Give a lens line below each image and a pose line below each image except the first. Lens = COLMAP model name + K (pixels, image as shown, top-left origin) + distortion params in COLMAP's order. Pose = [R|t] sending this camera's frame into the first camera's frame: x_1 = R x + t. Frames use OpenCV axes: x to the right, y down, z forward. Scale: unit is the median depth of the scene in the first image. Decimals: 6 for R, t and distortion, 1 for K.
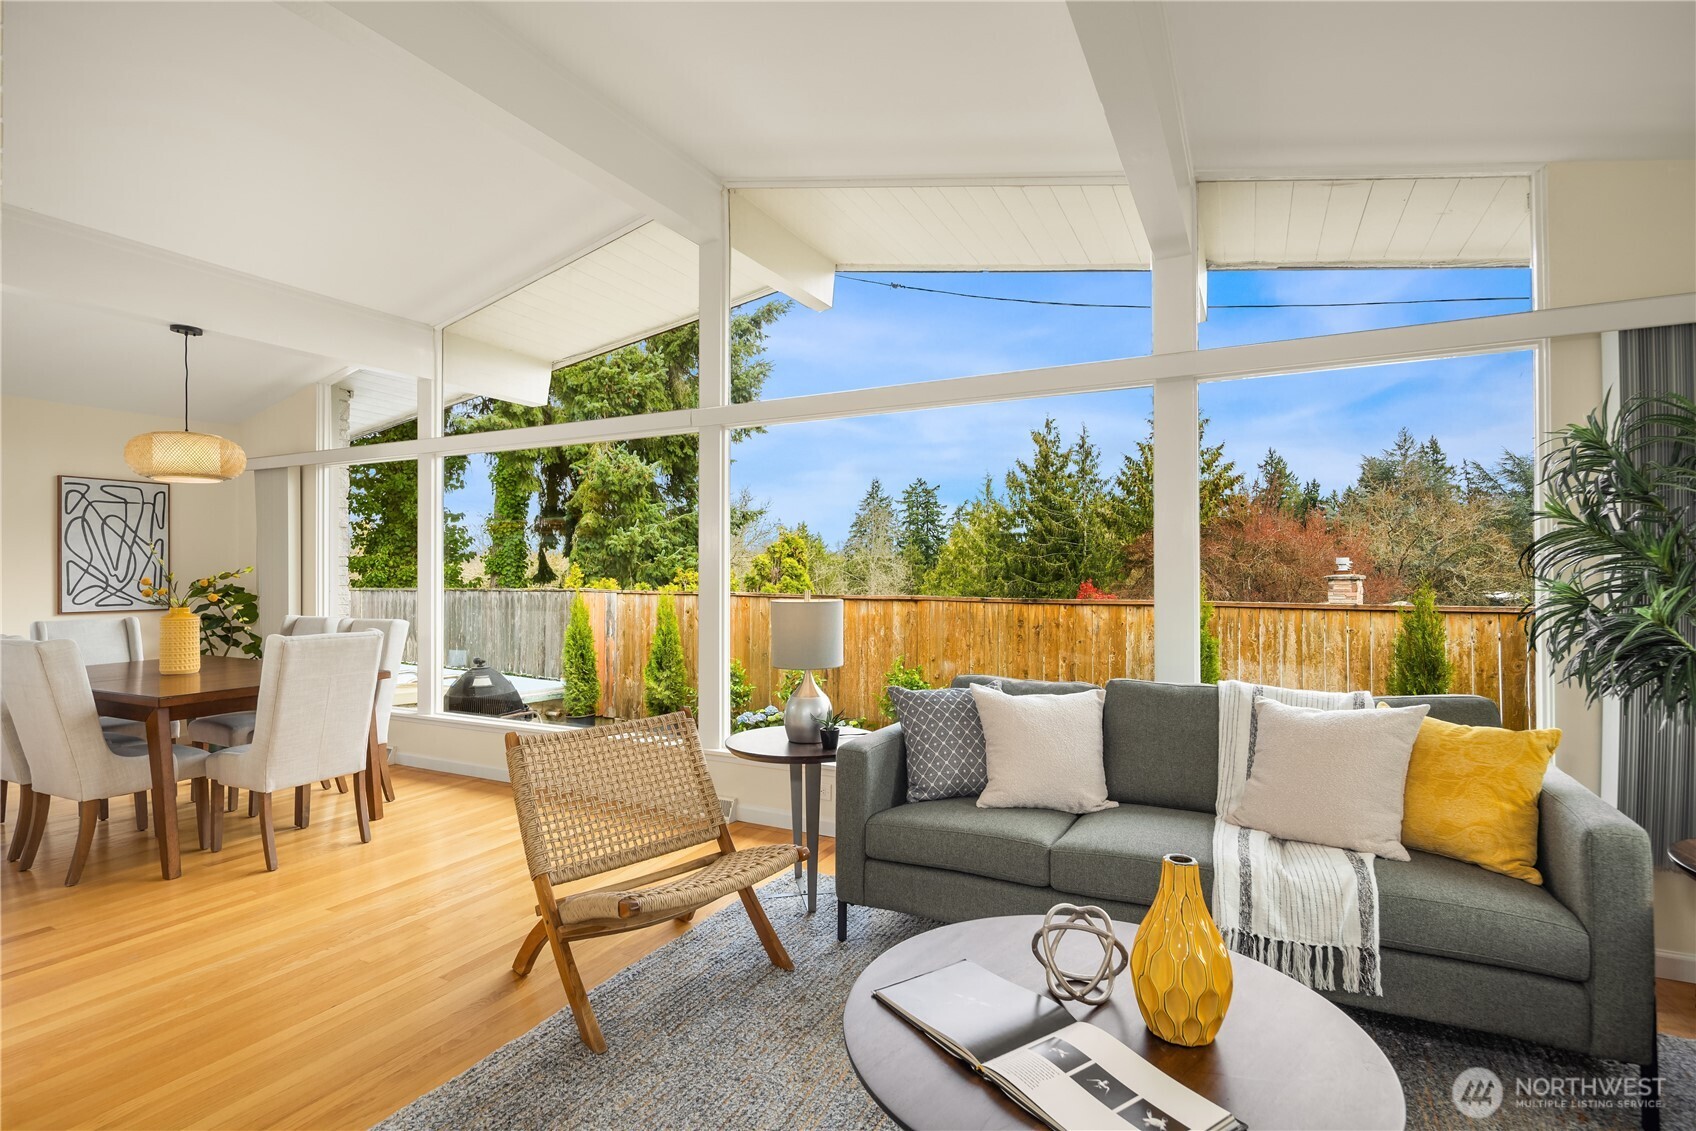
lens RADIAL K [[830.2, 0, 845.6], [0, 830.2, 594.4], [0, 0, 1]] dist [-0.000128, -0.000403]
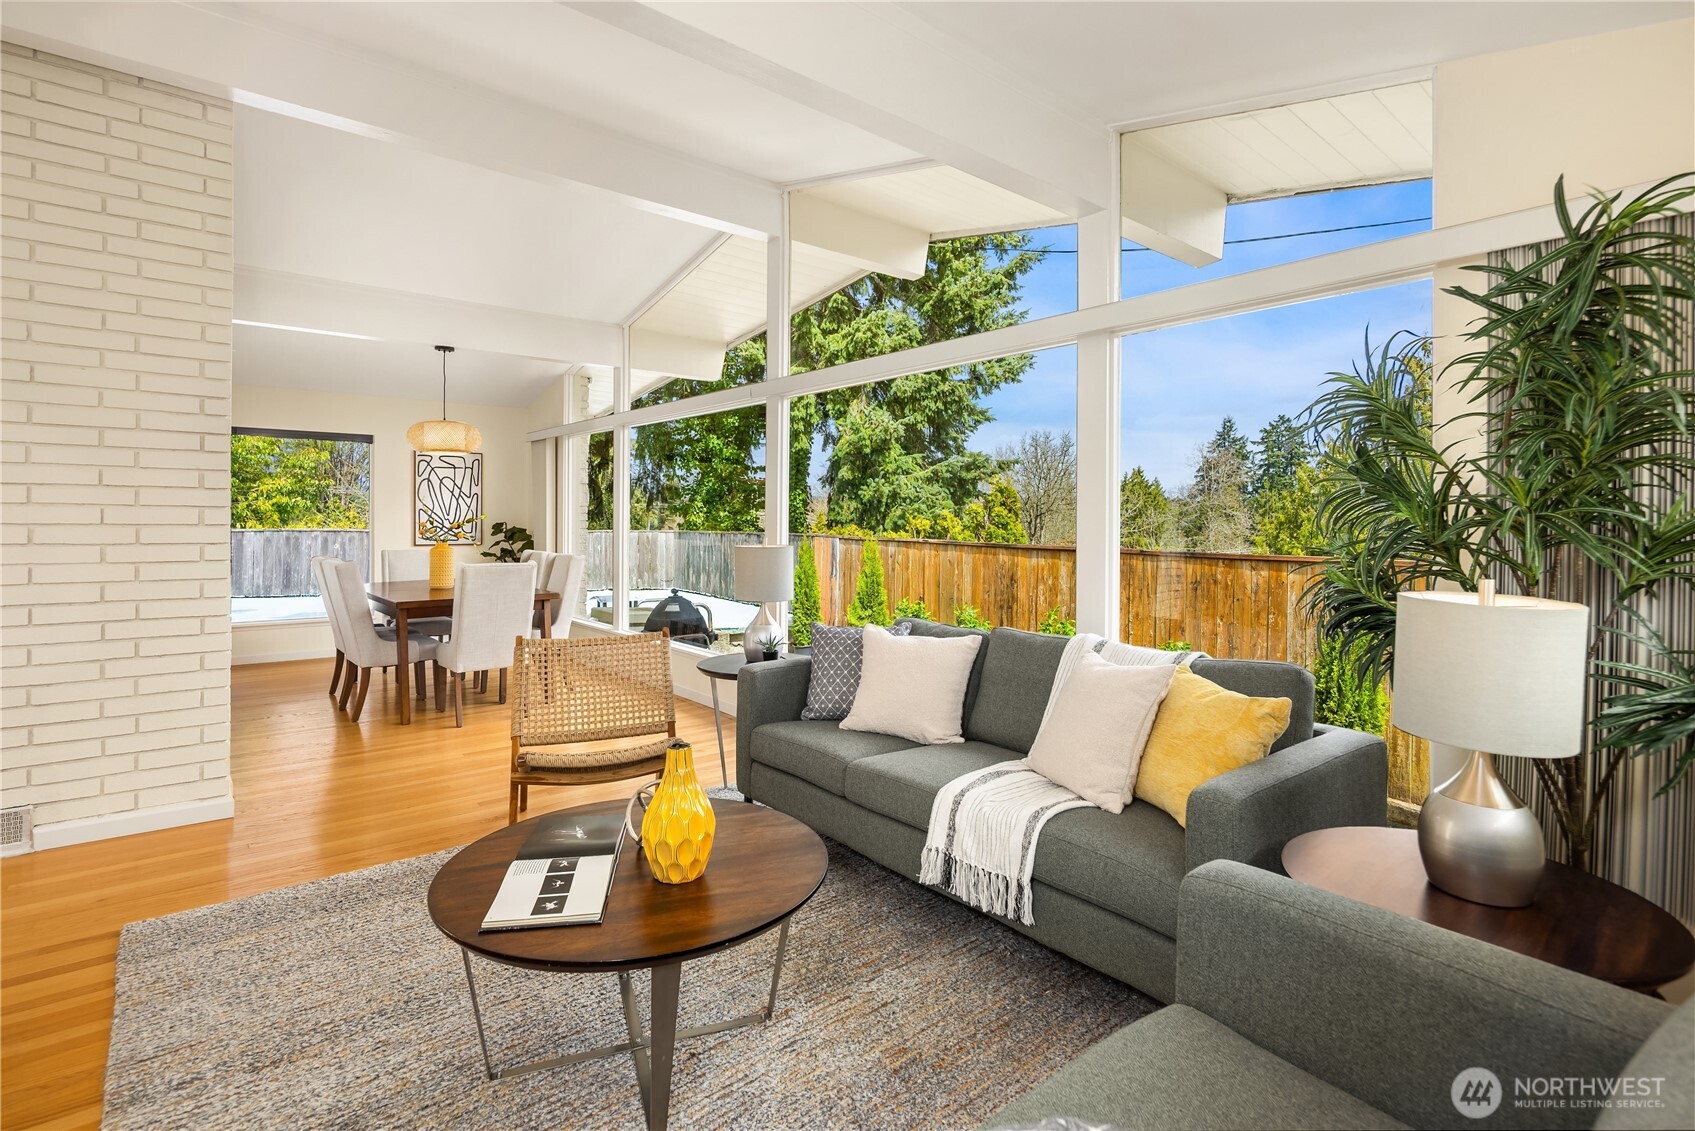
lens RADIAL K [[824.9, 0, 841.6], [0, 824.9, 554.8], [0, 0, 1]] dist [0.000349, -0.000785]
pose [[0.917117, 0.026182, -0.397757, 0.157186], [-0.019409, 0.999590, 0.021046, -0.002667], [0.398145, -0.011581, 0.917249, -0.013747]]
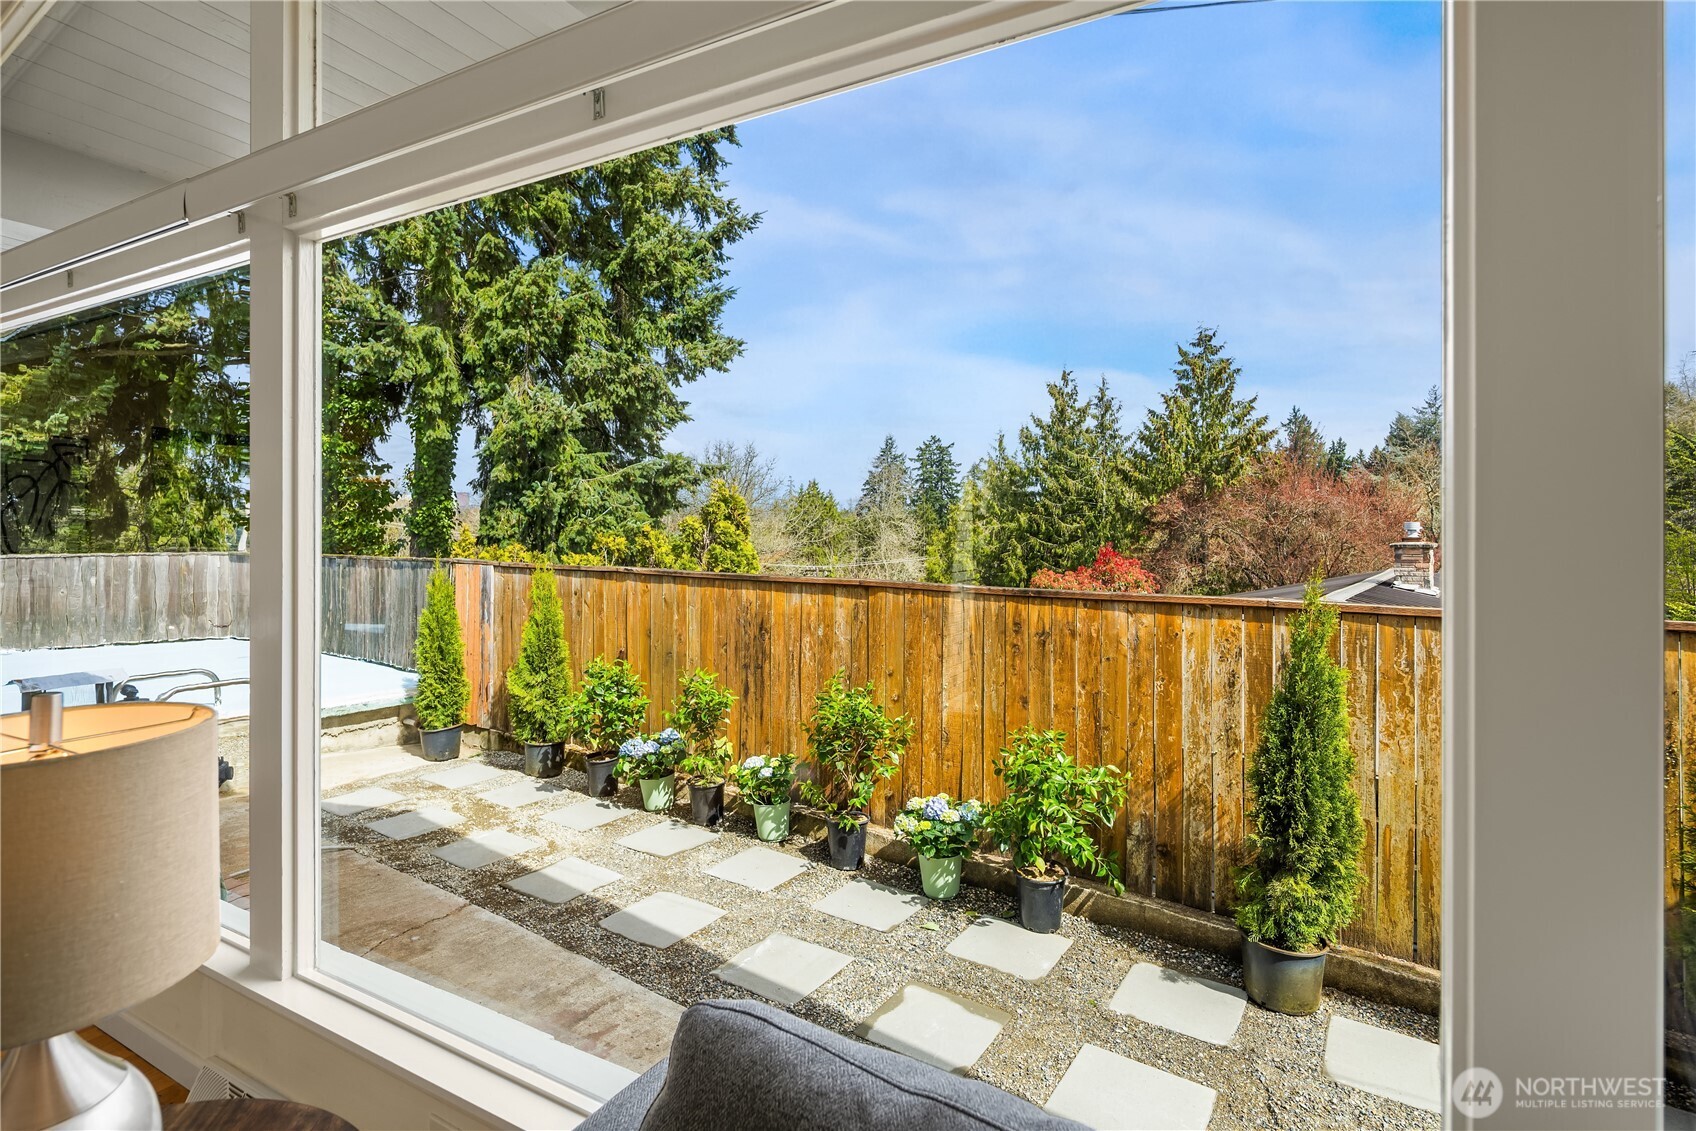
lens RADIAL K [[825.4, 0, 842.1], [0, 825.4, 554.8], [0, 0, 1]] dist [0.000349, -0.000785]
pose [[0.999698, 0.007509, -0.023379, 0.058711], [-0.007434, 0.999967, 0.003305, -0.016024], [0.023403, -0.003131, 0.999721, 0.231242]]
